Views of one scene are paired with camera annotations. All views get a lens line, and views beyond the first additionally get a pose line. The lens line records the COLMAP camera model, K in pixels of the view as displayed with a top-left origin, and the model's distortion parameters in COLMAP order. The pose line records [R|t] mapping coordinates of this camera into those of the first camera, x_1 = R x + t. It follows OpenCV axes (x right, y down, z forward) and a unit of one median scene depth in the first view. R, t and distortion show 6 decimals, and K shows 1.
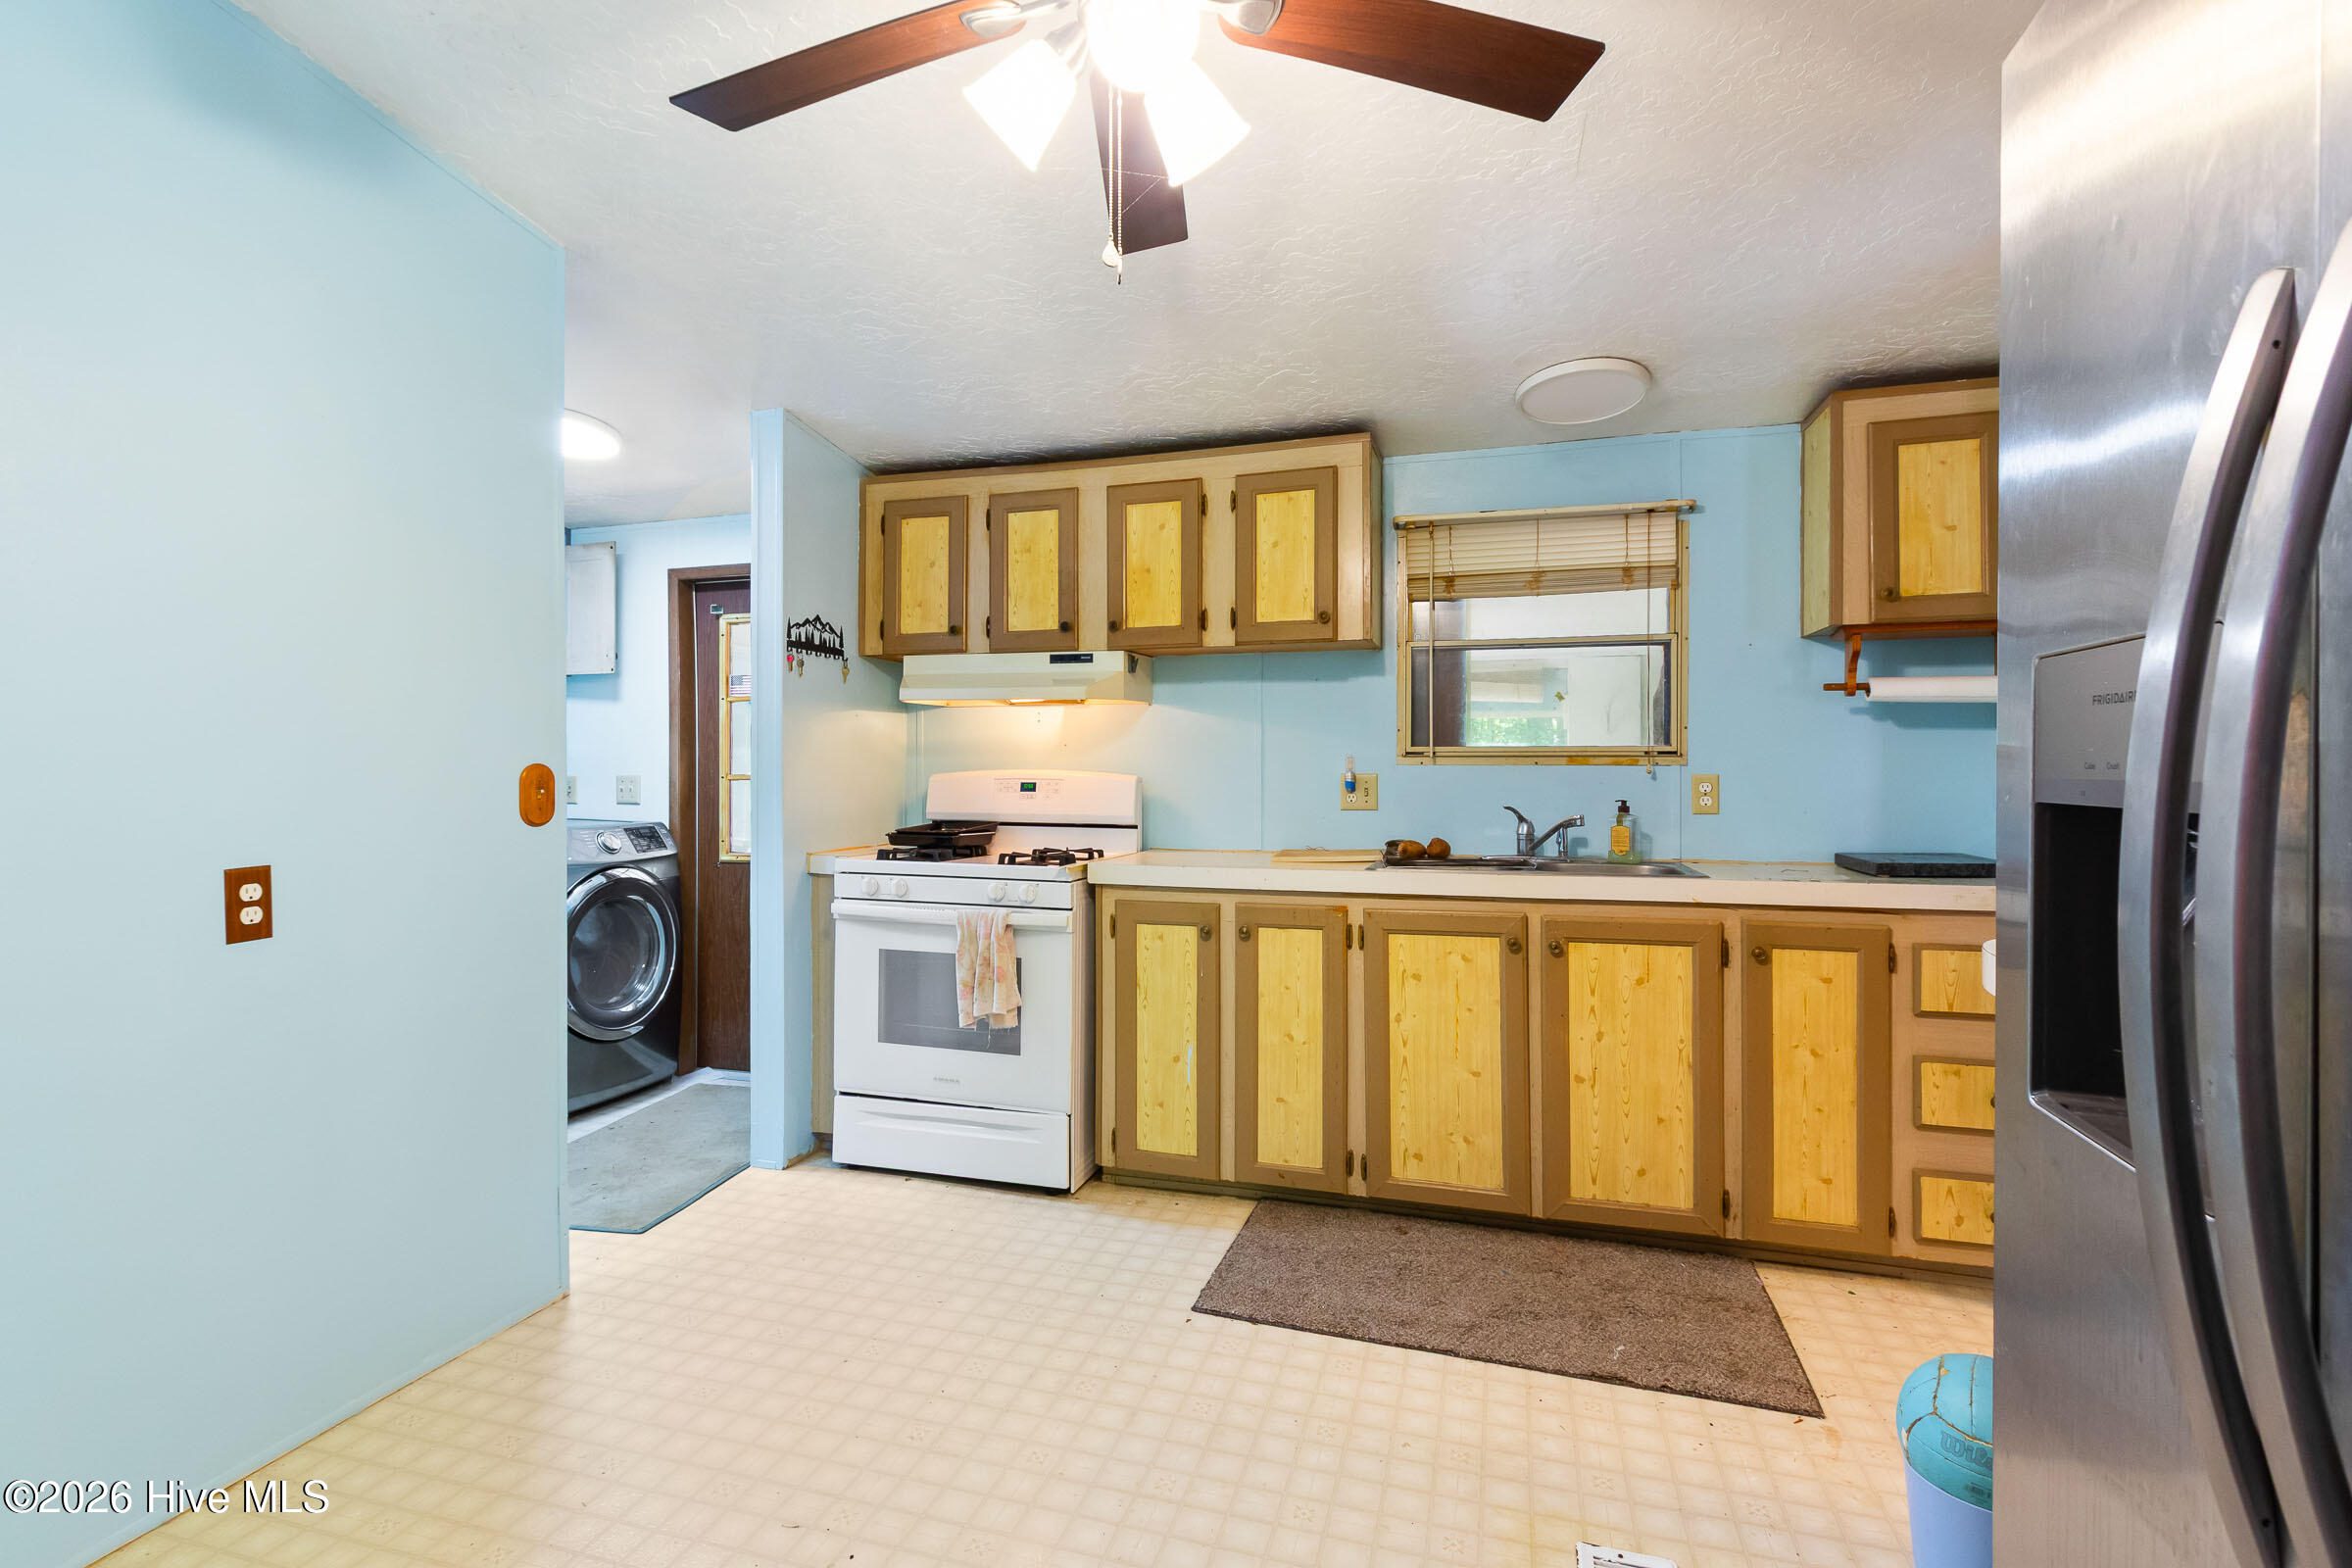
lens RADIAL K [[1110.1, 0, 1134.4], [0, 1110.1, 766.8], [0, 0, 1]] dist [0.004777, 0.000708]
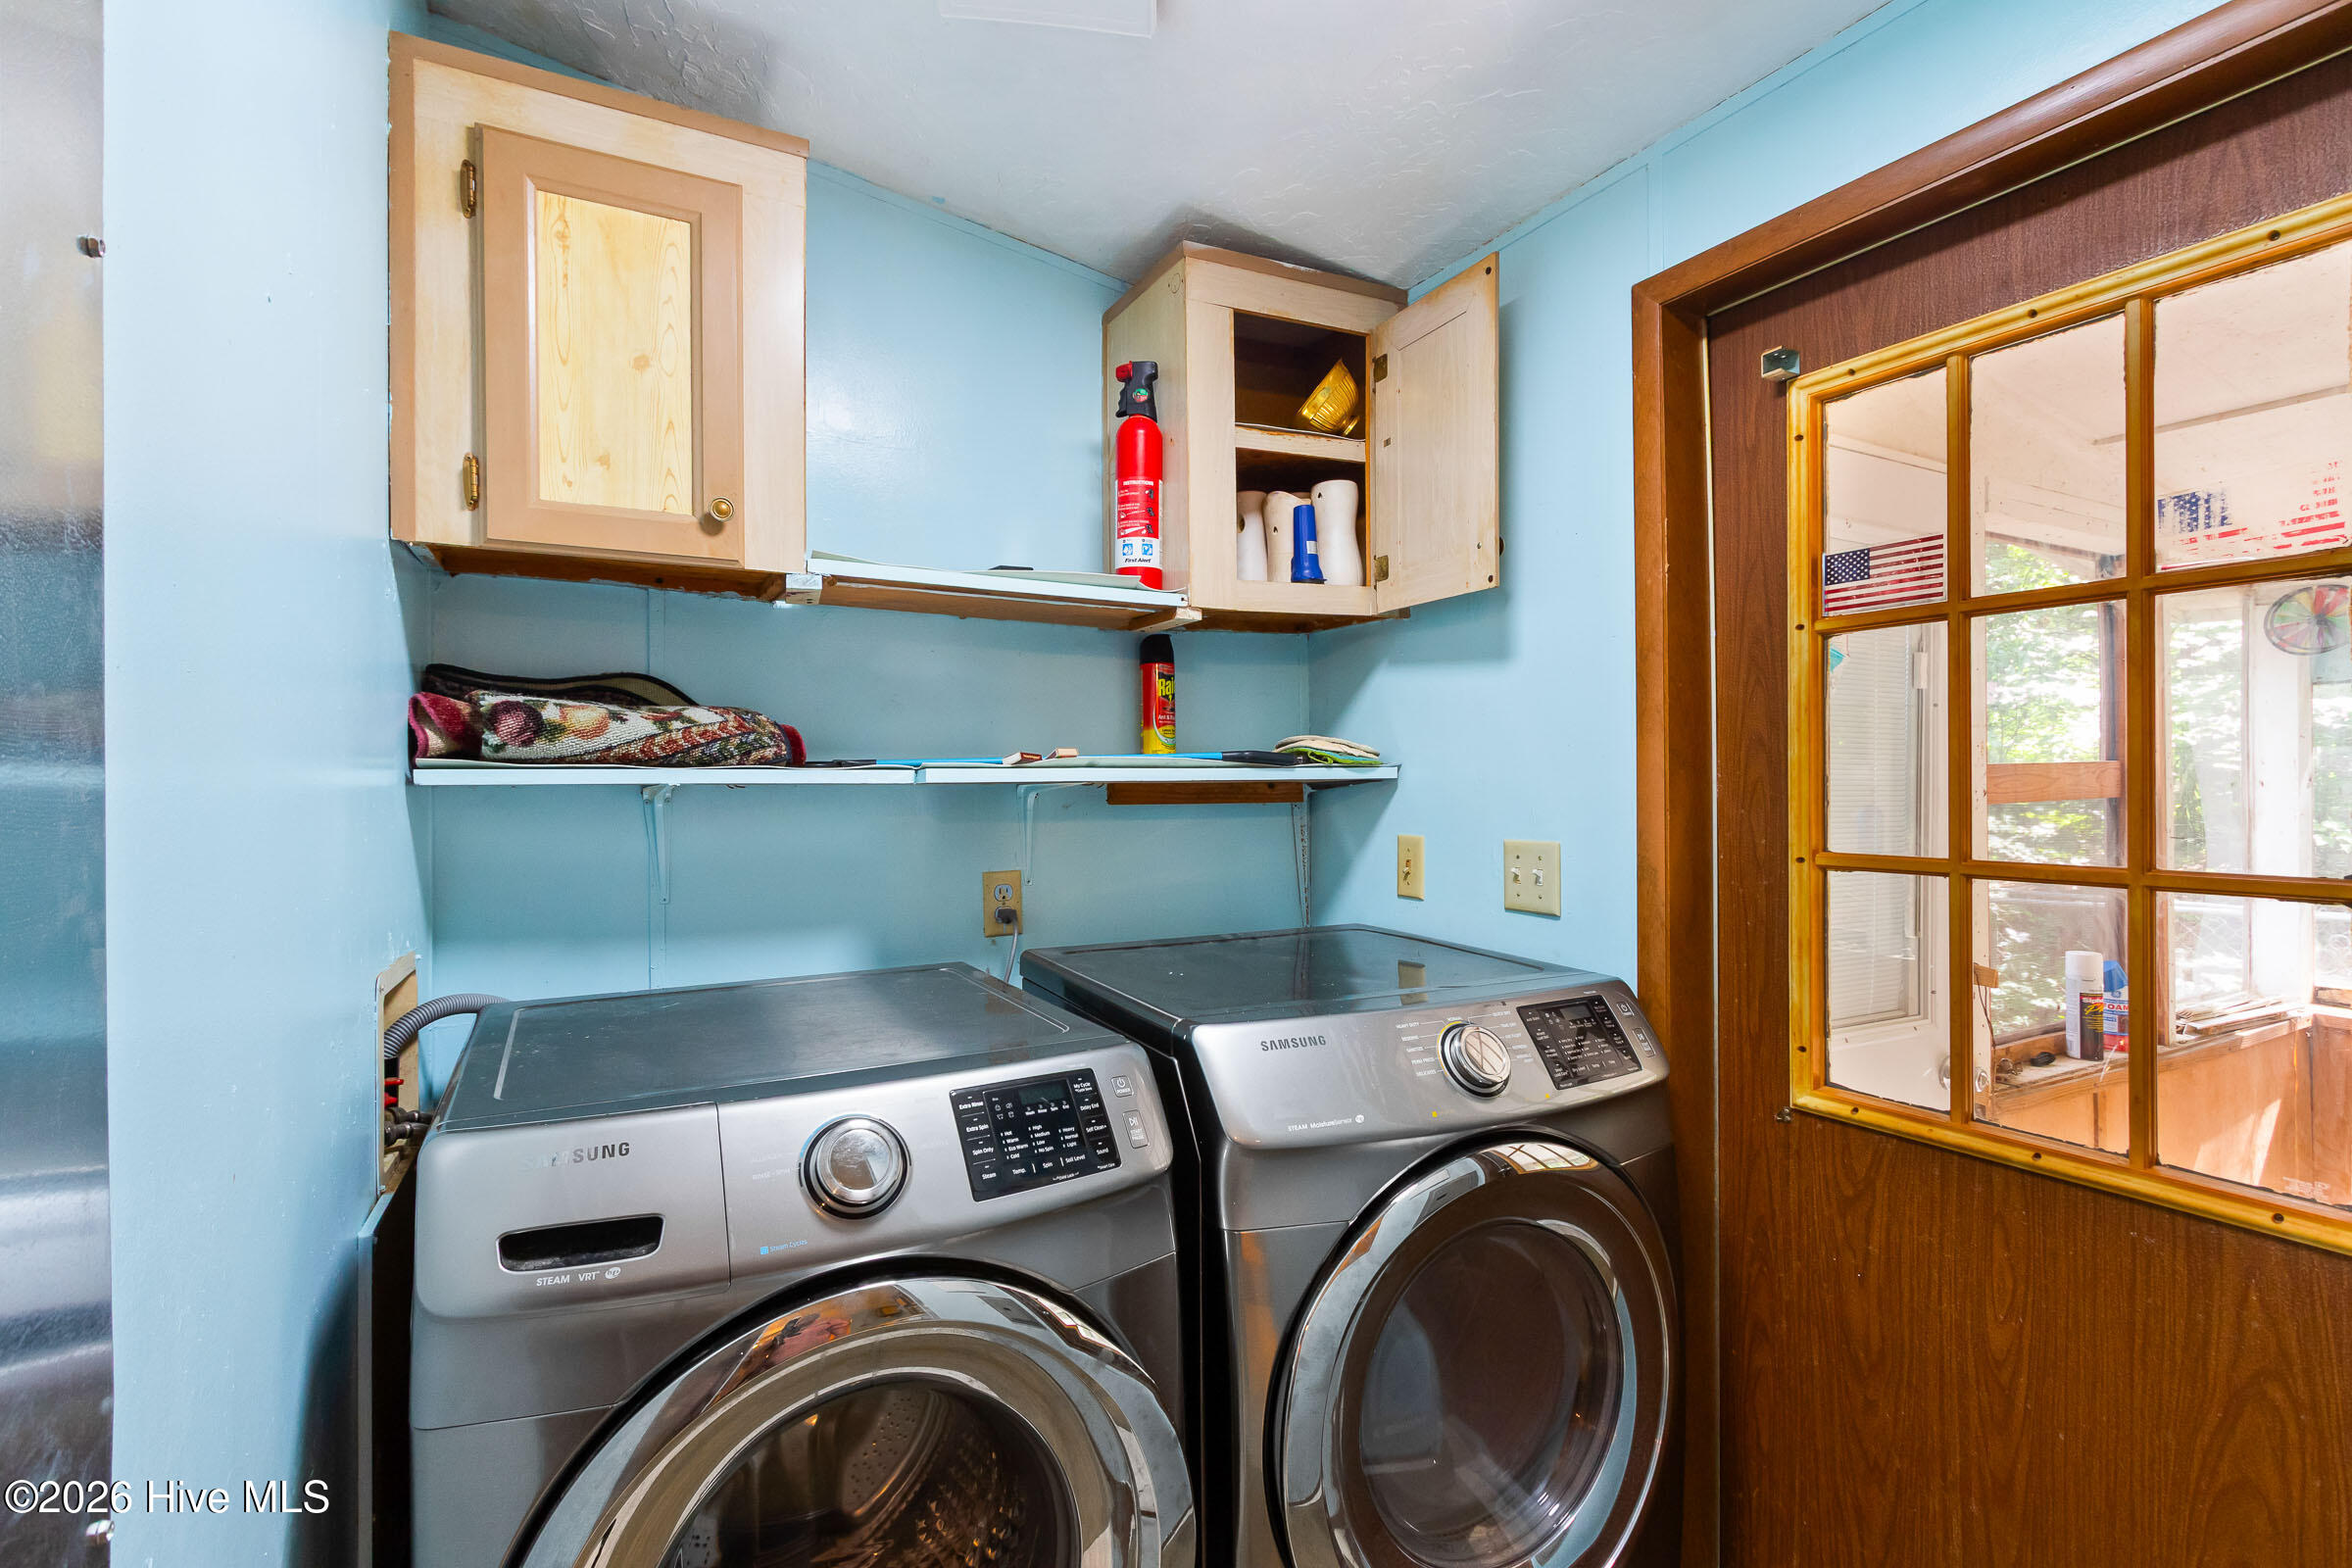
lens RADIAL K [[1110.1, 0, 1164.5], [0, 1110.1, 777.0], [0, 0, 1]] dist [0.004777, 0.000708]
pose [[0.730311, -0.004824, -0.683098, -0.281951], [0.004059, 0.999988, -0.002722, -0.015578], [0.683103, -0.000785, 0.730322, 0.624822]]
